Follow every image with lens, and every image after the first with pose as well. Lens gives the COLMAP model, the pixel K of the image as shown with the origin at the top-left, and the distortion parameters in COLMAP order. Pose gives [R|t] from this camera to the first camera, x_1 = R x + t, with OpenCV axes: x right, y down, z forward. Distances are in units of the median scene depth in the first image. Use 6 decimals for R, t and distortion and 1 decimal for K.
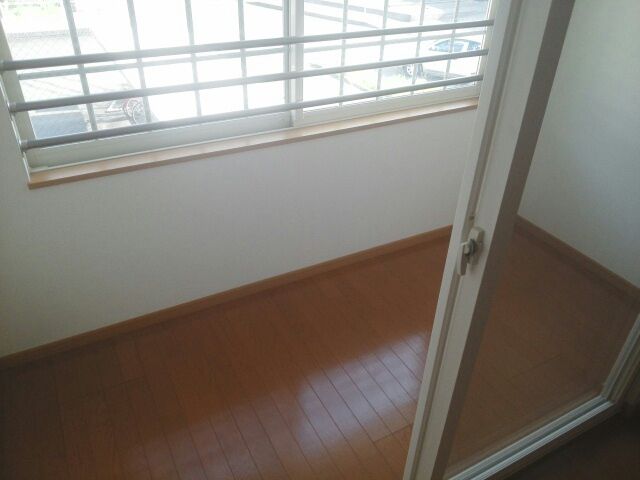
lens RADIAL K [[481.7, 0, 320.0], [0, 481.7, 240.0], [0, 0, 1]] dist [0.000034, 0.000044]
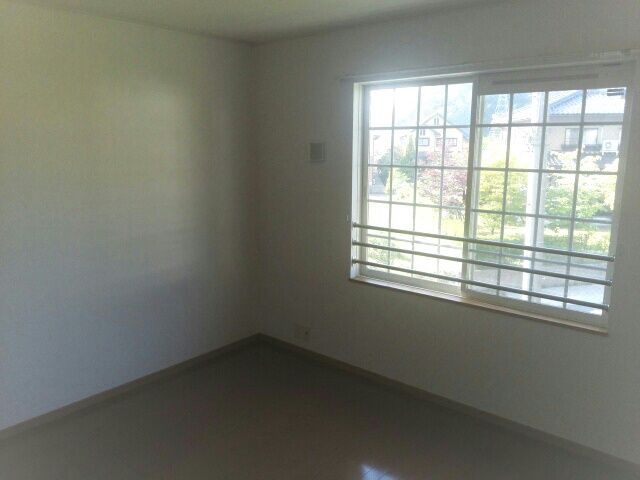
lens RADIAL K [[481.7, 0, 320.0], [0, 481.7, 240.0], [0, 0, 1]] dist [0.000034, 0.000044]
pose [[0.403517, 0.156591, -0.901473, 1.436747], [-0.487489, 0.870556, -0.066990, -0.184884], [0.774292, 0.466489, 0.427621, 0.174374]]
